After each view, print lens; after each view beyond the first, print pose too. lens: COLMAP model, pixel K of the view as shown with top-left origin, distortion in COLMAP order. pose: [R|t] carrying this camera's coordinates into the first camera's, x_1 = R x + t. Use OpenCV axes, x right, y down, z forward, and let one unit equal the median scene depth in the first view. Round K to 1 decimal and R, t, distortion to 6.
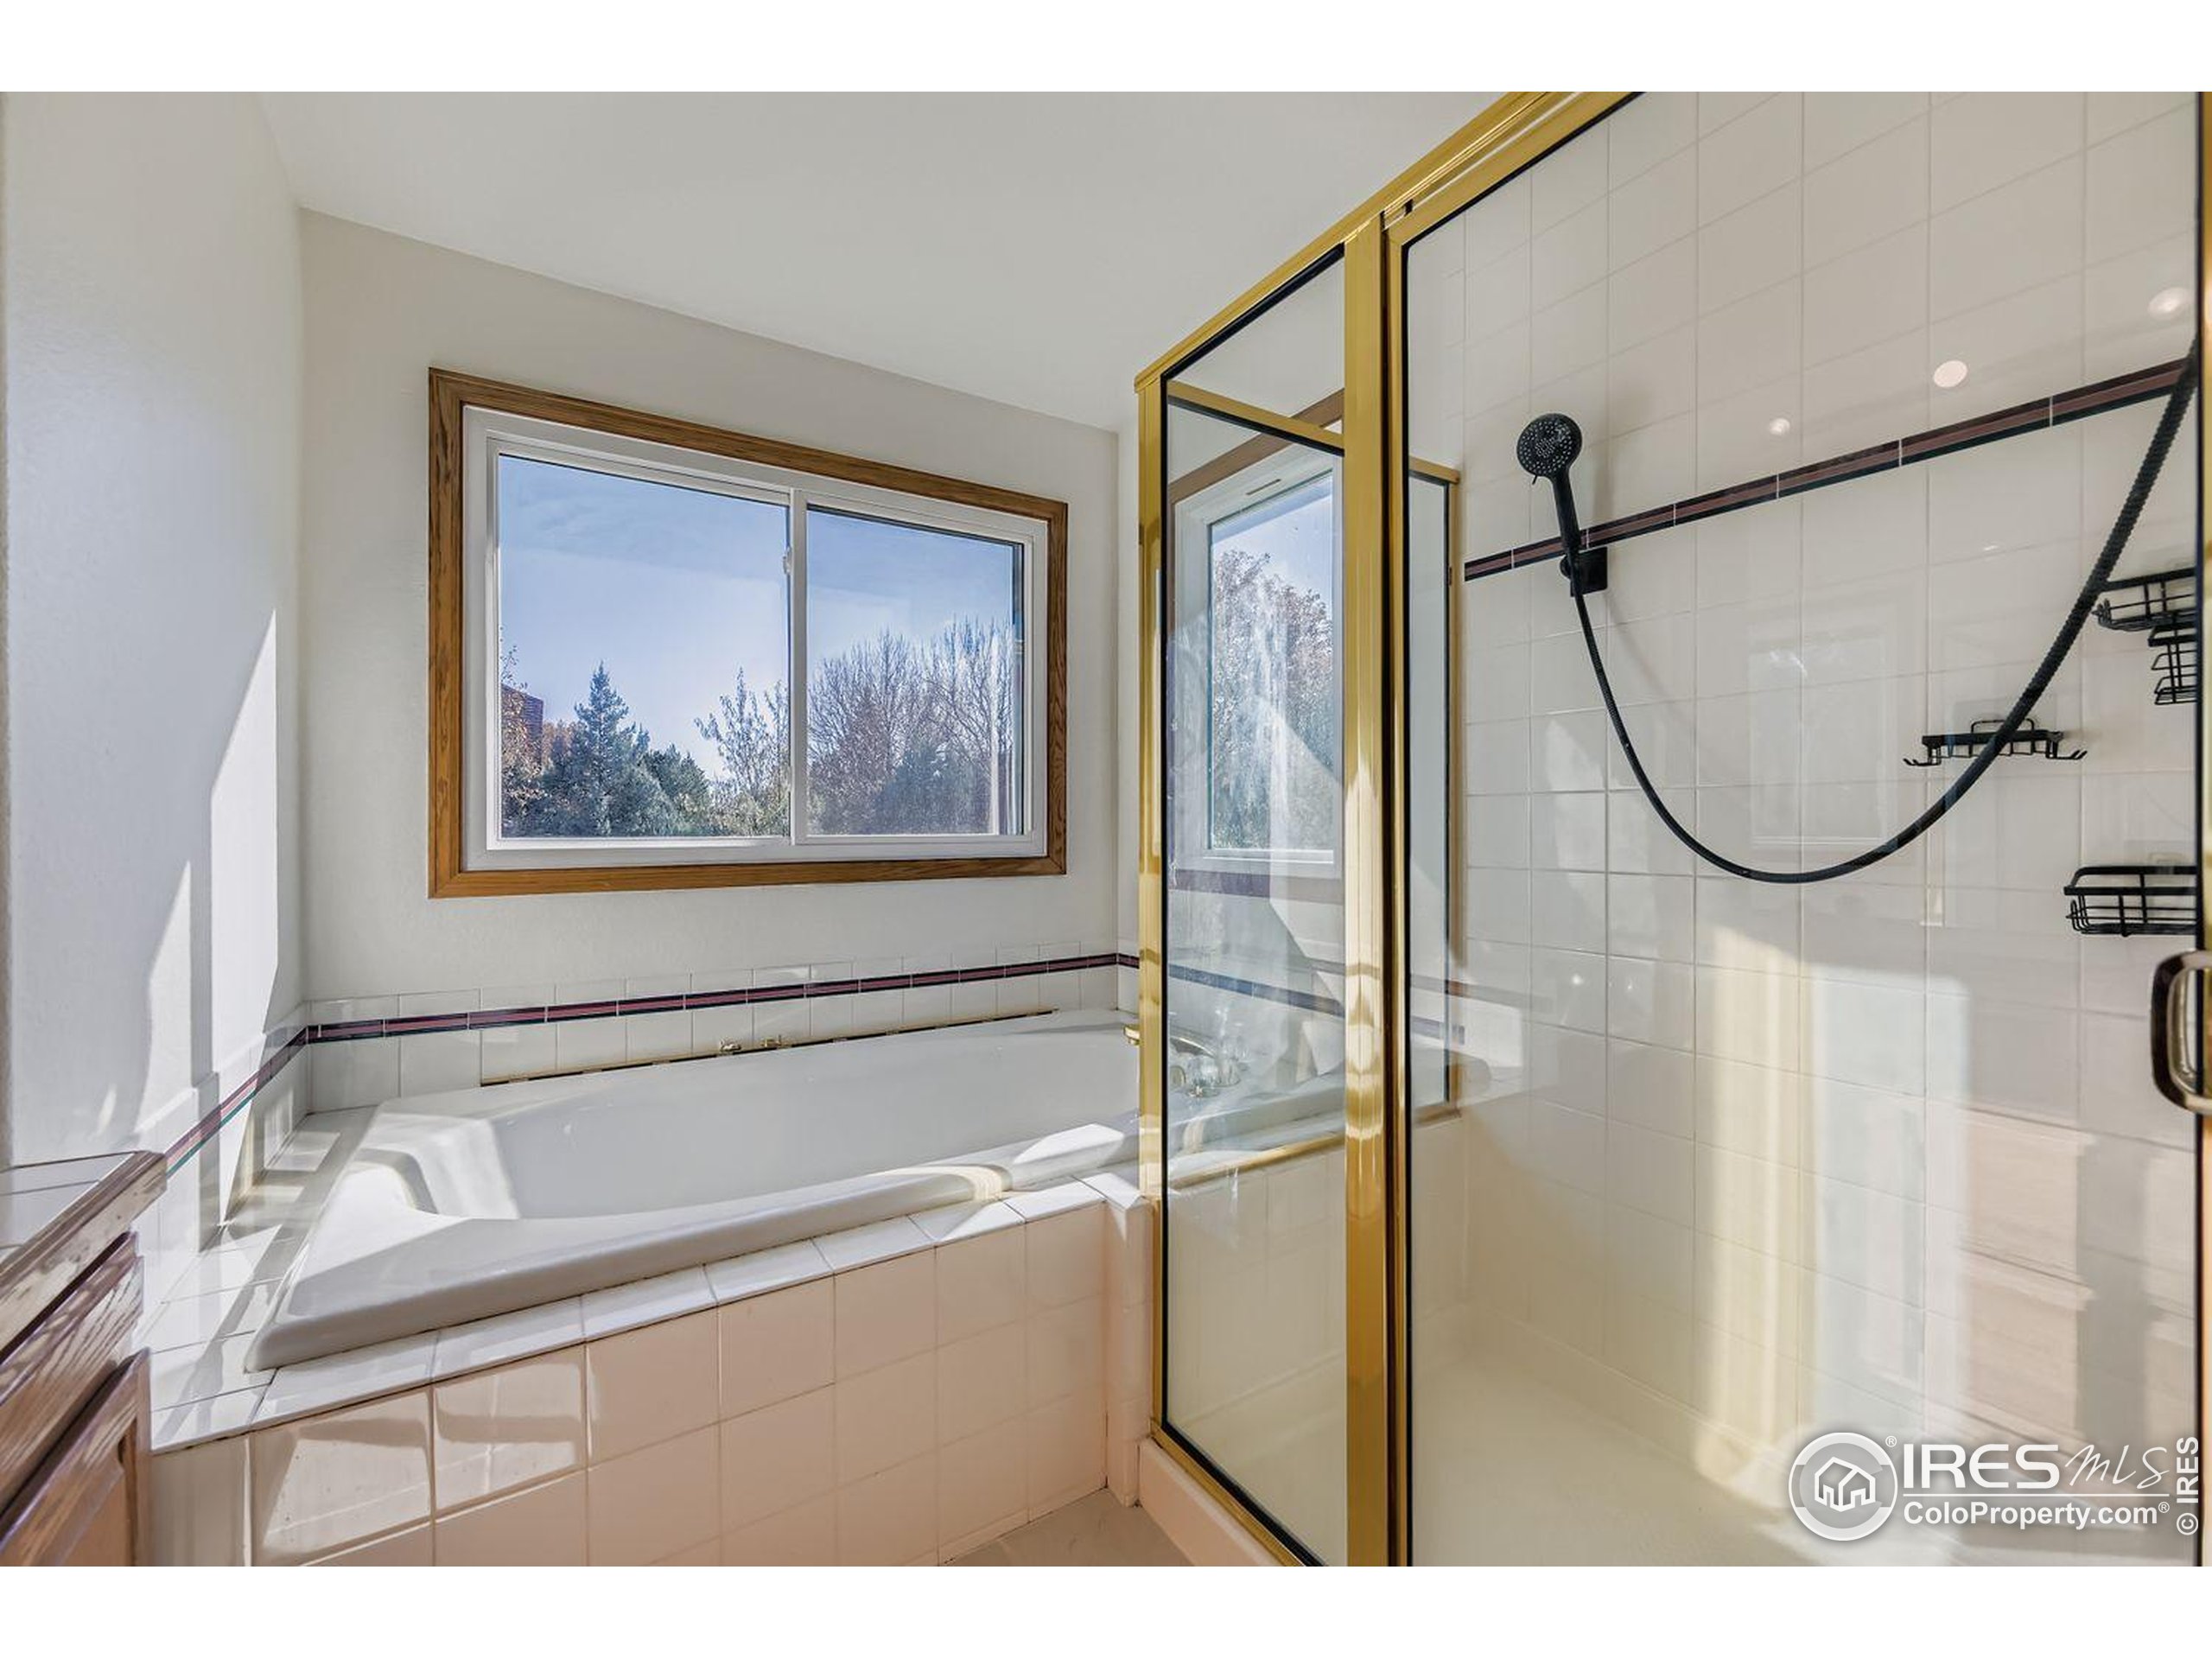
lens RADIAL K [[896.0, 0, 1097.2], [0, 896.0, 831.7], [0, 0, 1]] dist [0.001972, -0.000140]
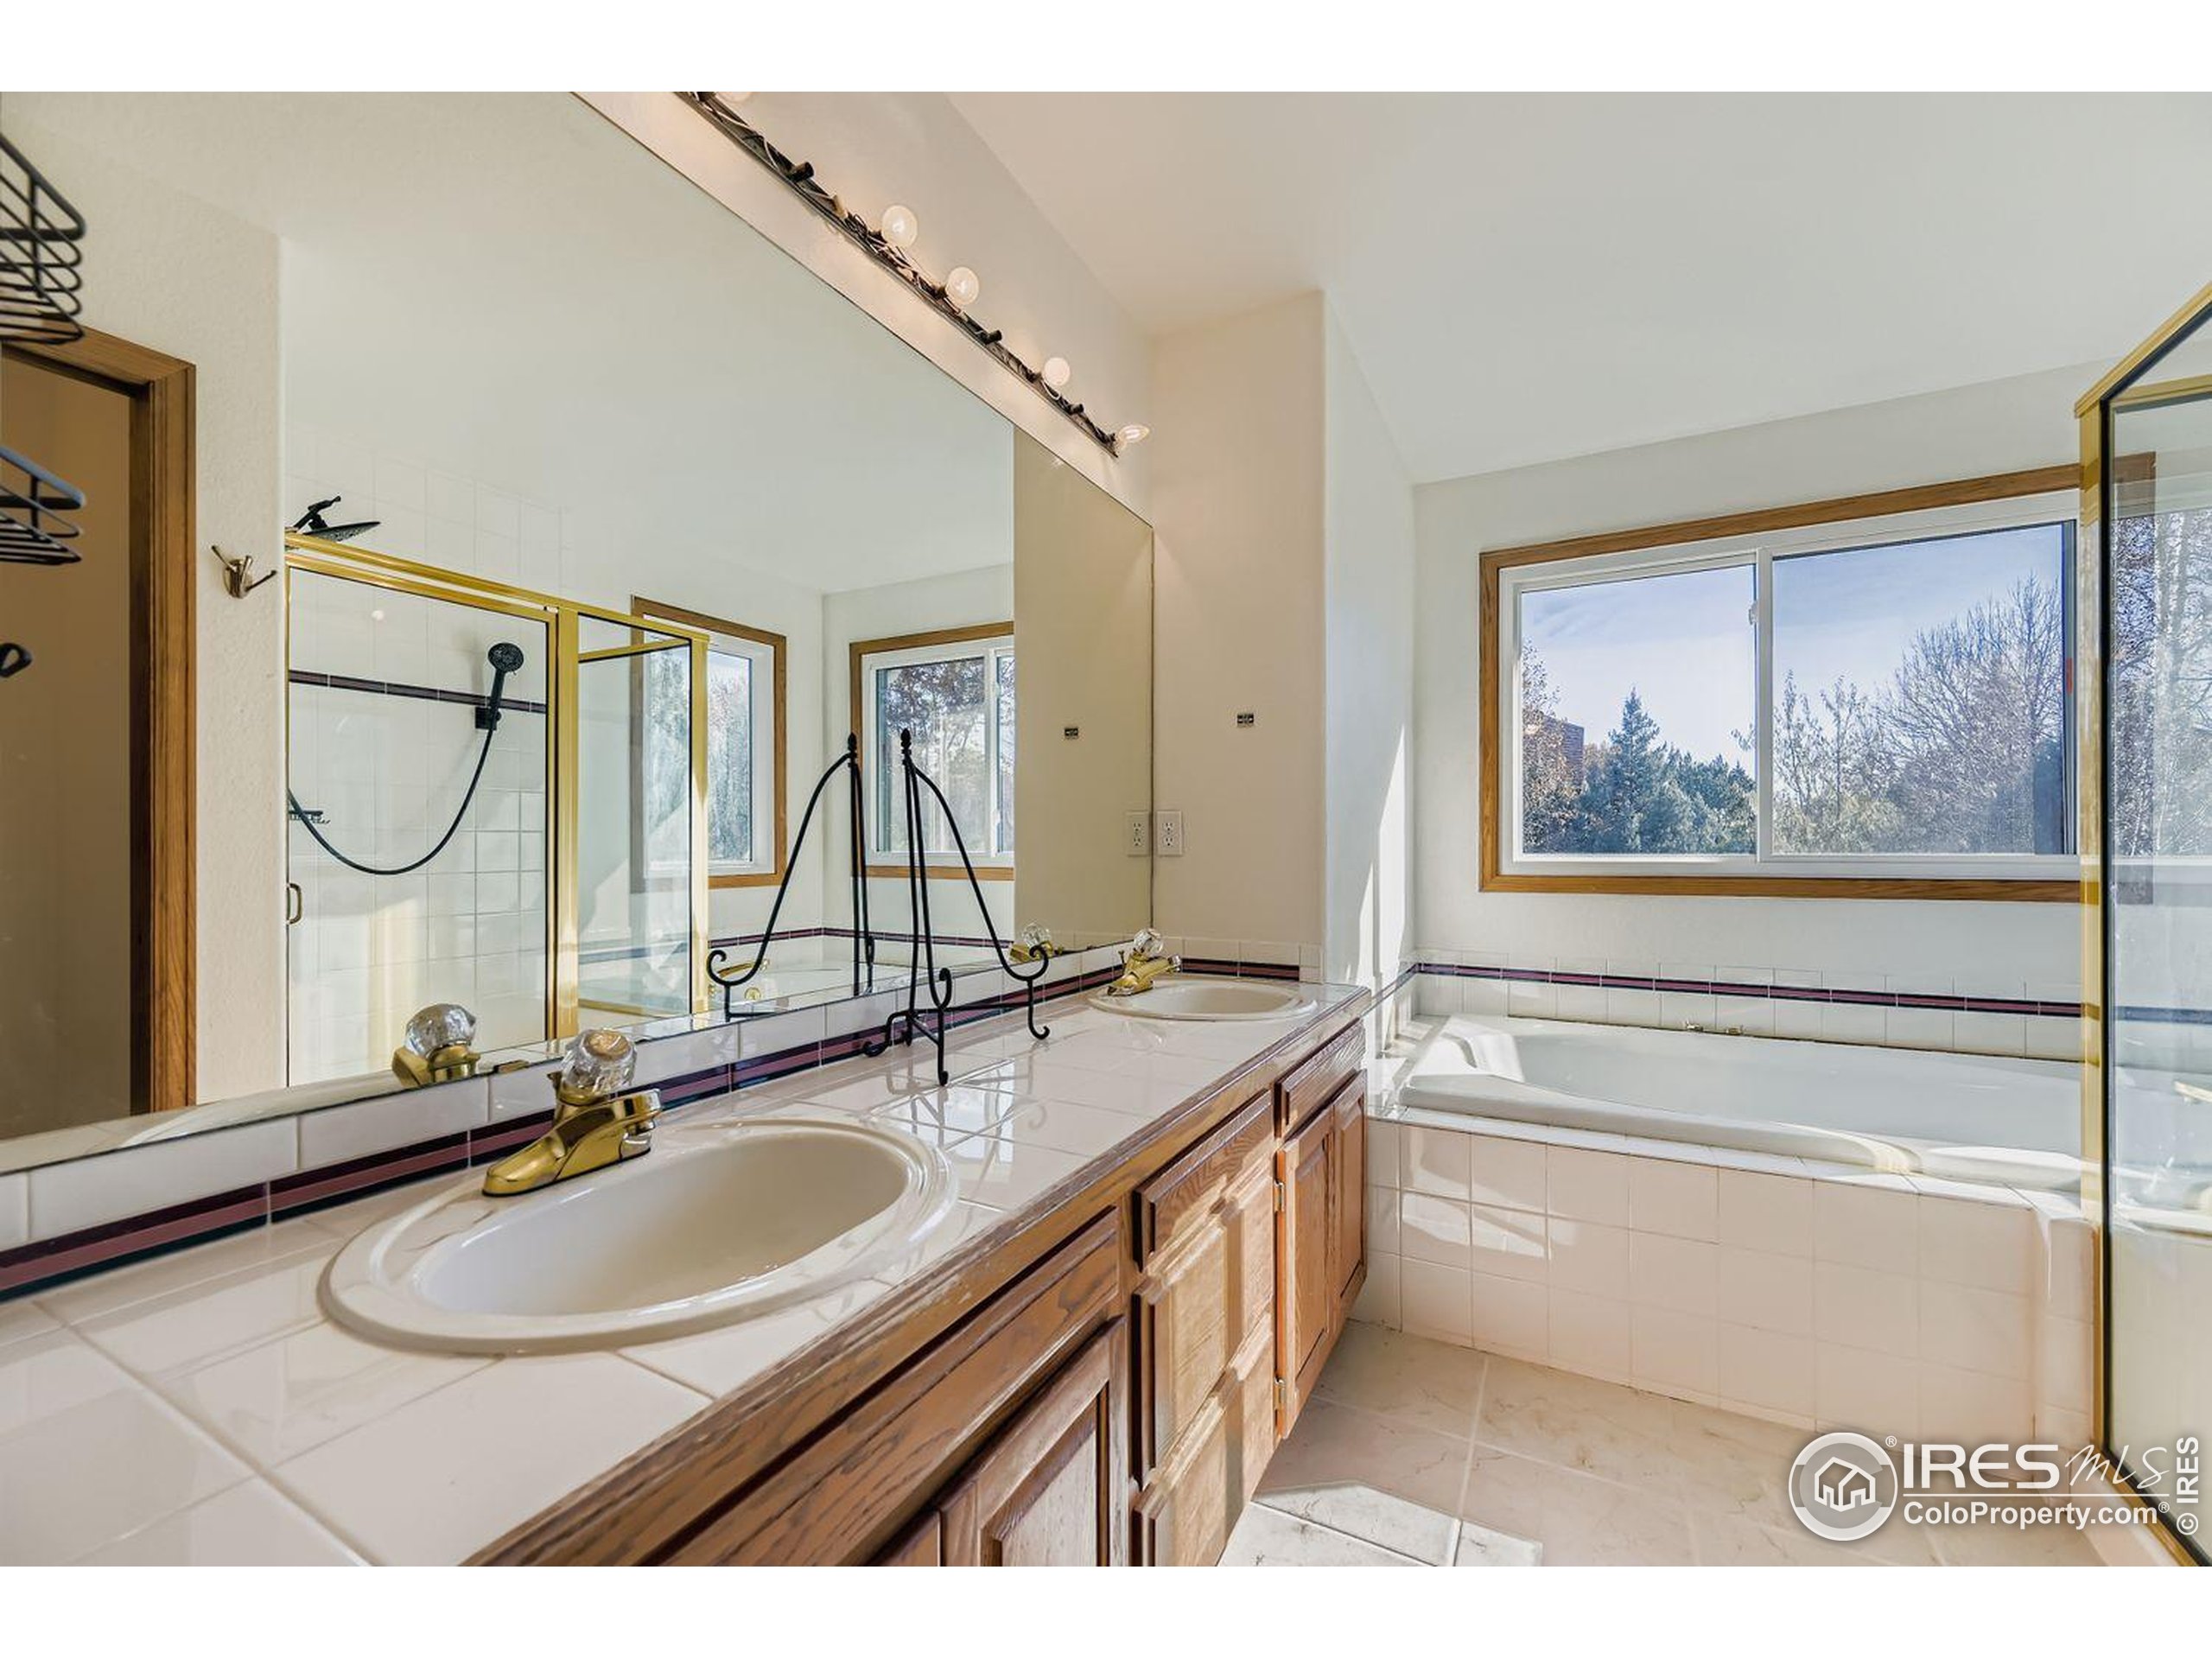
lens RADIAL K [[896.0, 0, 1098.4], [0, 896.0, 841.1], [0, 0, 1]] dist [0.001972, -0.000140]
pose [[0.489594, -0.002800, -0.871946, 0.281354], [-0.002146, 0.999988, -0.004416, -0.005415], [0.871948, 0.004033, 0.489582, -0.330508]]
